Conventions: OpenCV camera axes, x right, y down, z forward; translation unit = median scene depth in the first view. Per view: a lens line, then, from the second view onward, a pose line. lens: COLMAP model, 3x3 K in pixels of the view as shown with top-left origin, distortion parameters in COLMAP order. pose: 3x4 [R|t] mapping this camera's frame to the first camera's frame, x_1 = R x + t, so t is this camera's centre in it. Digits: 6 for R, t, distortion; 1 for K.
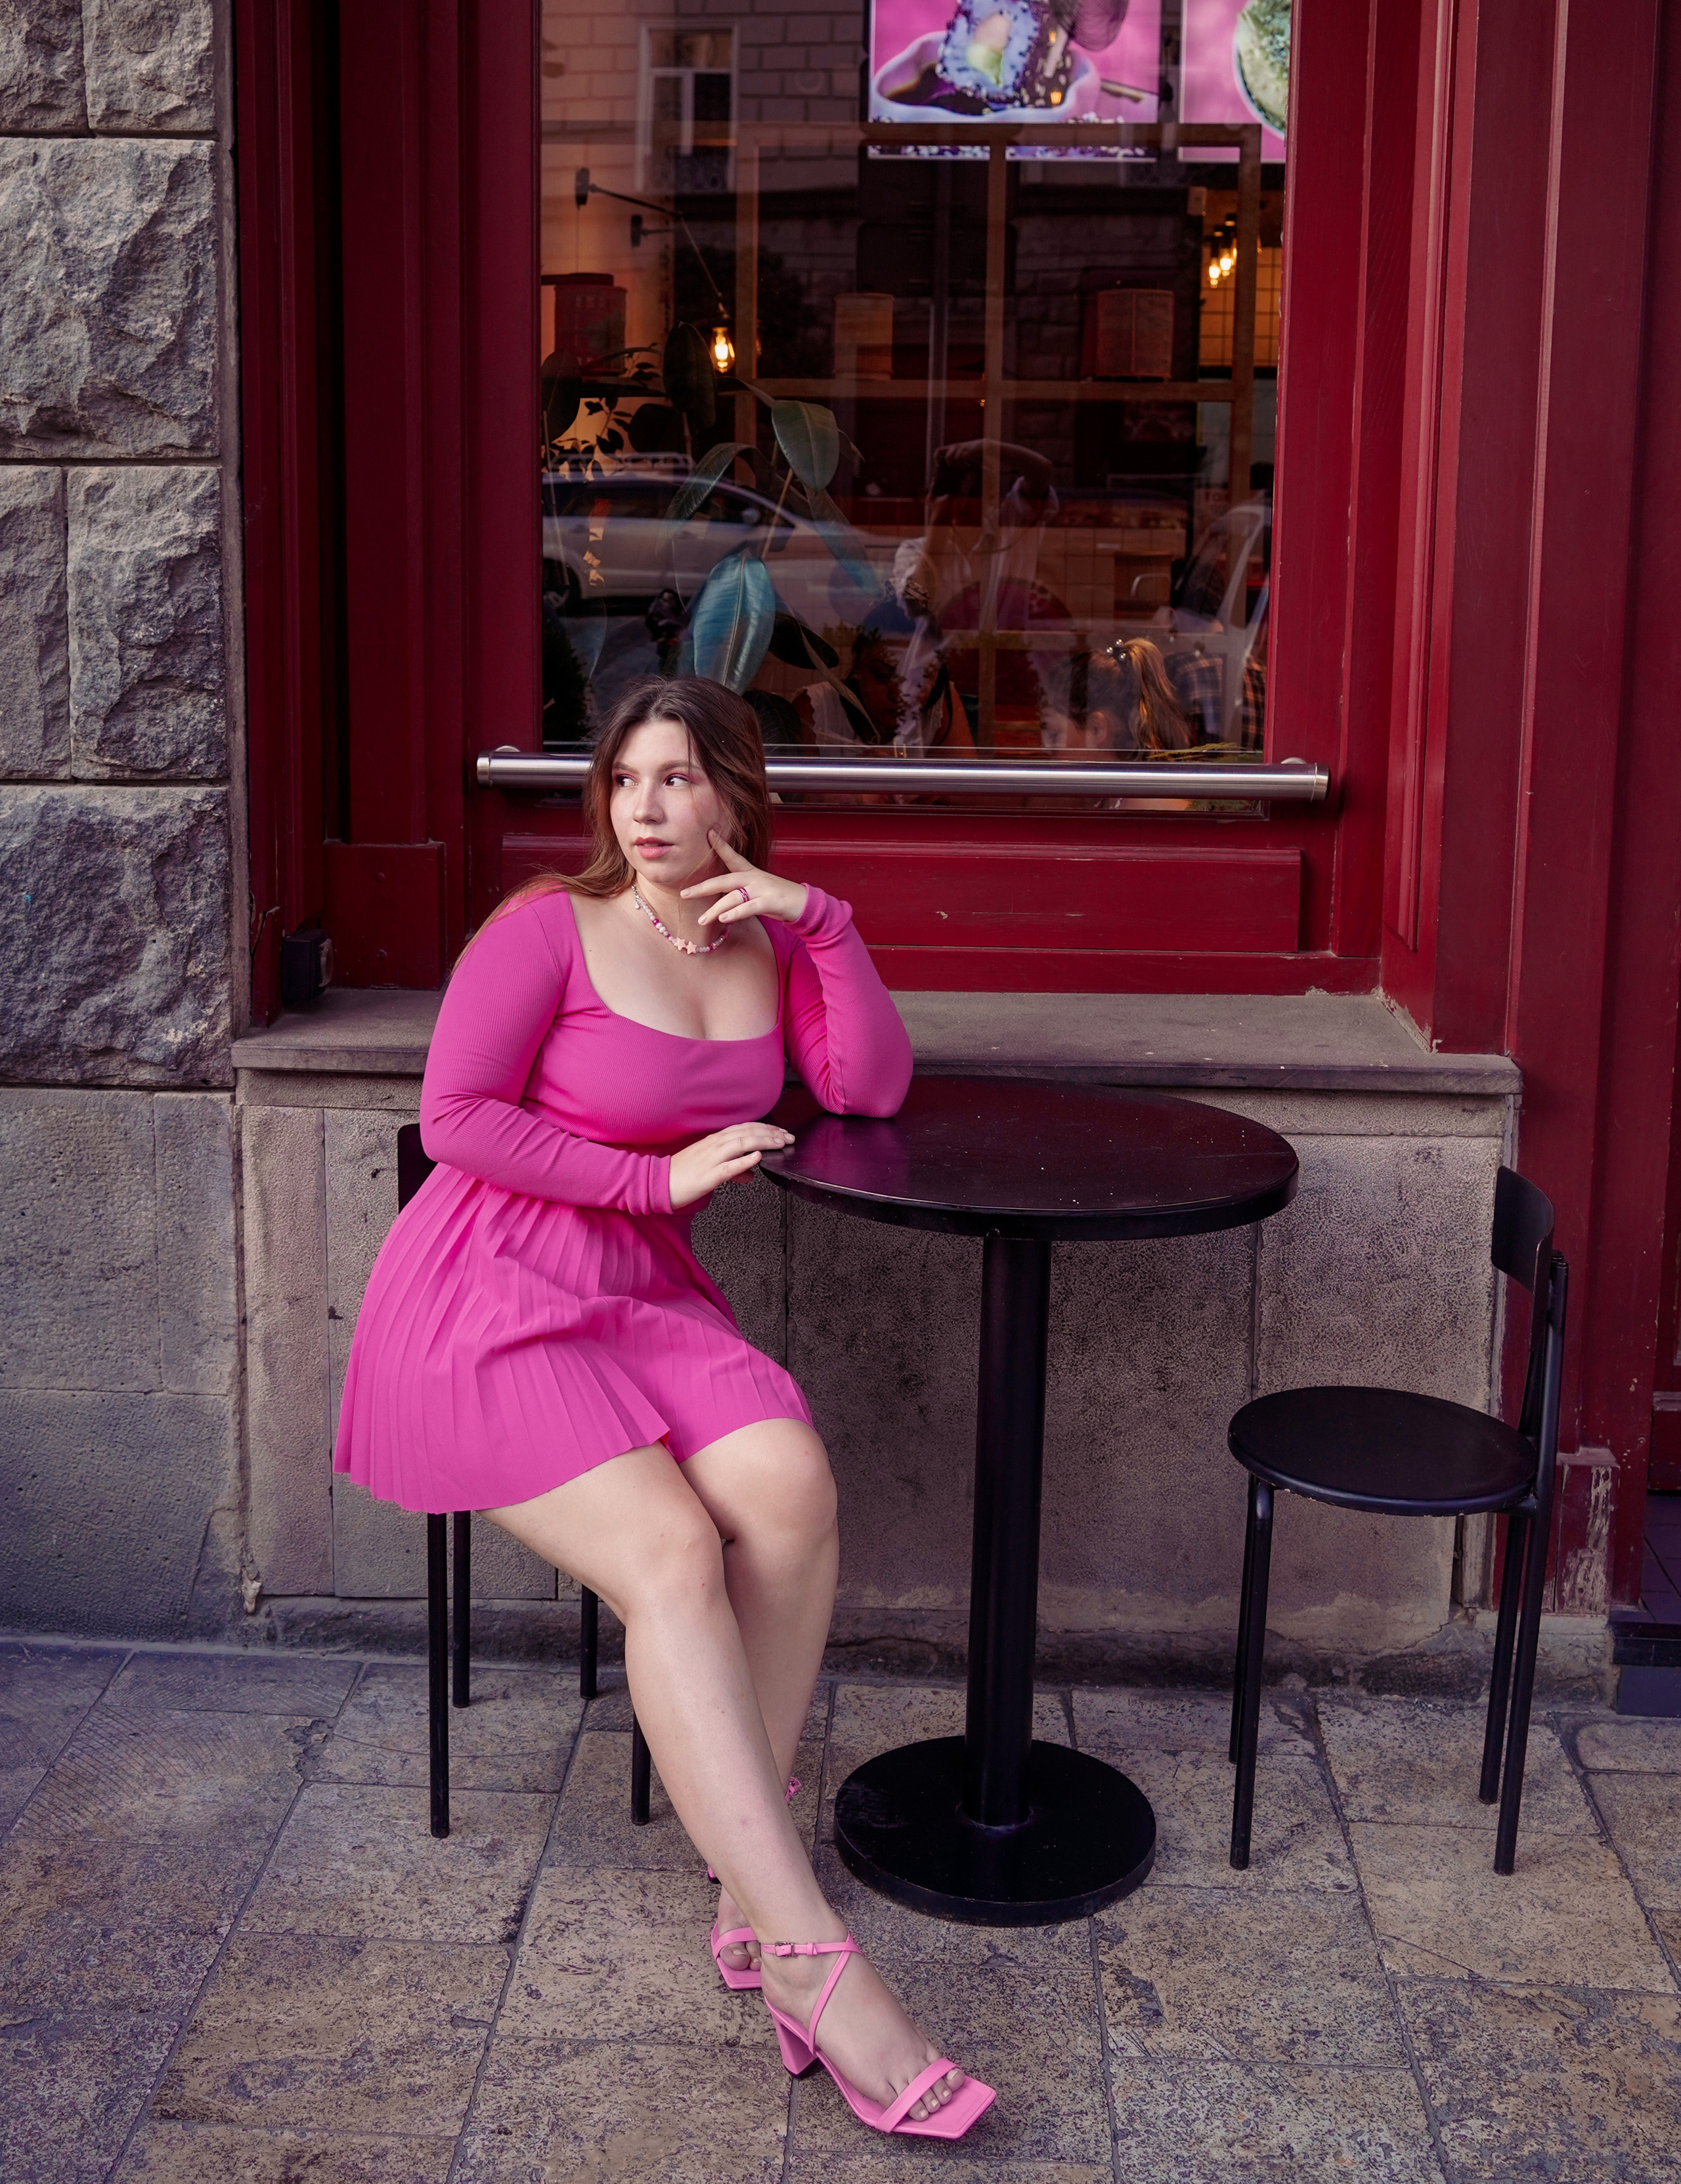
lens RADIAL K [[3354.5, 0, 839.0], [0, 3354.5, 1087.5], [0, 0, 1]] dist [-0.004308, 0.000000]
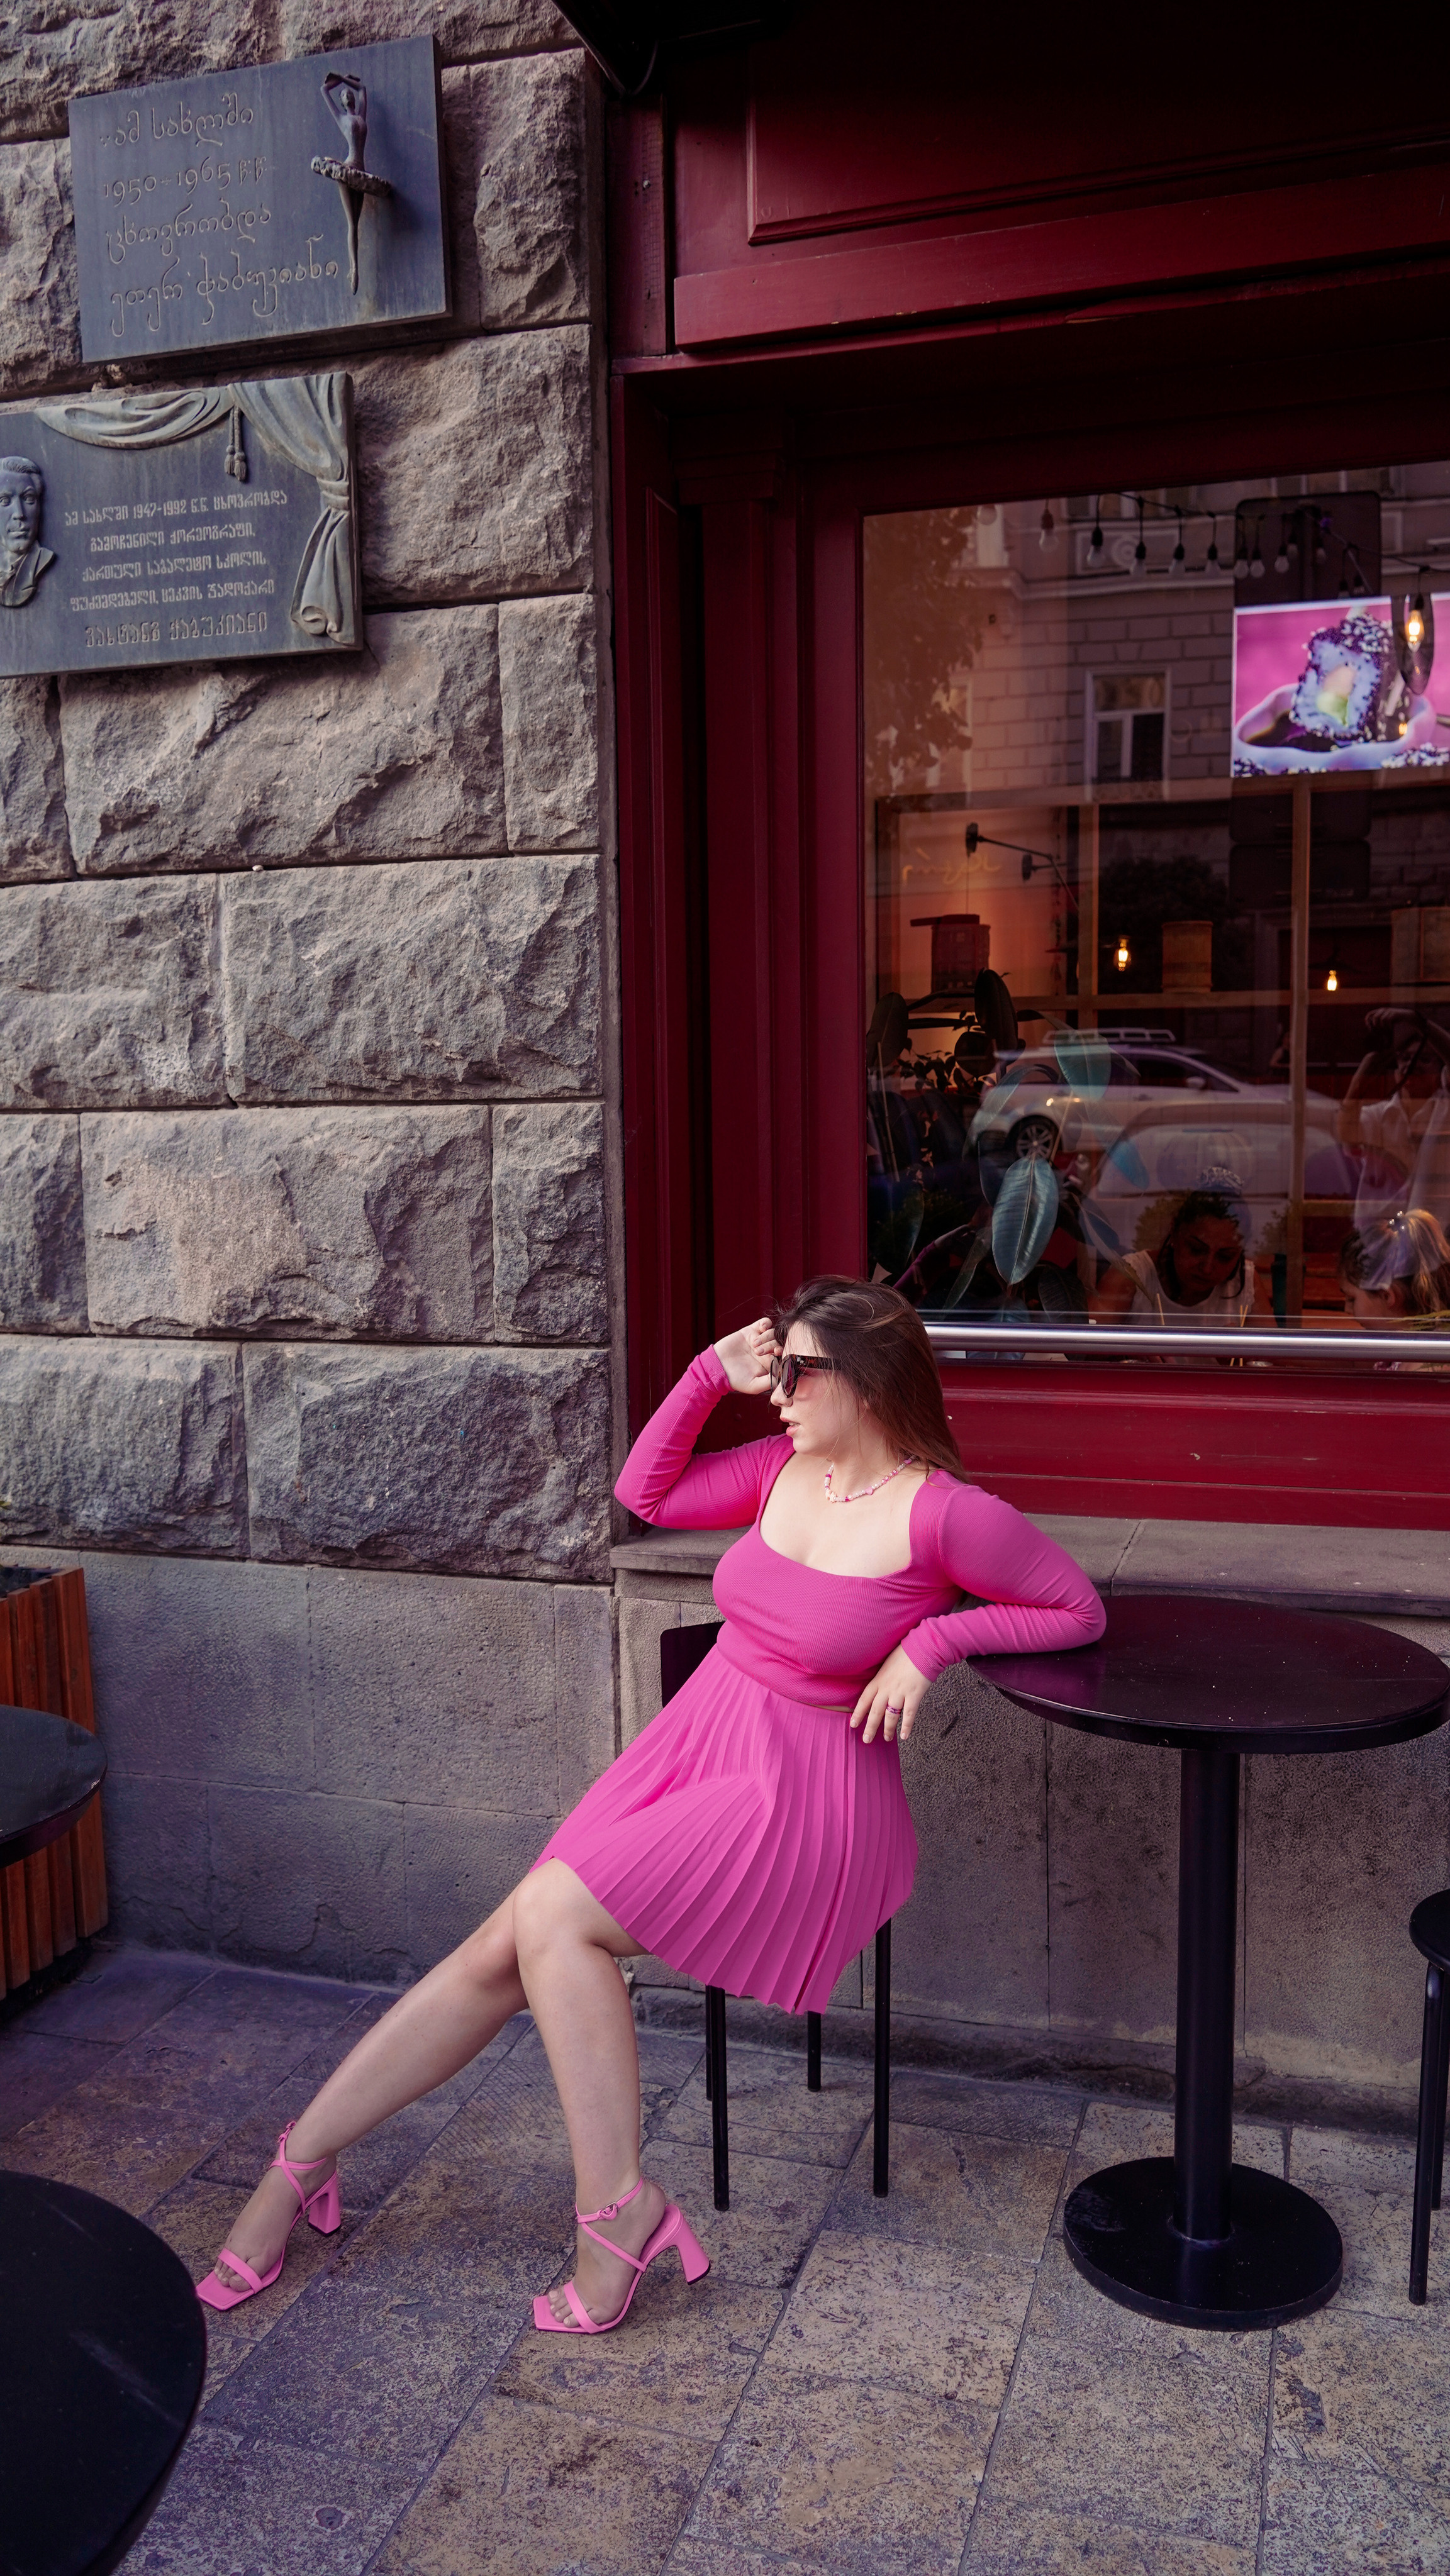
lens RADIAL K [[3017.5, 0, 725.7], [0, 3017.5, 1297.6], [0, 0, 1]] dist [0.005036, 0.000000]
pose [[0.930512, 0.009952, -0.366126, 0.282678], [-0.023845, 0.999156, -0.033445, -0.071929], [0.365484, 0.039852, 0.929964, -0.058570]]
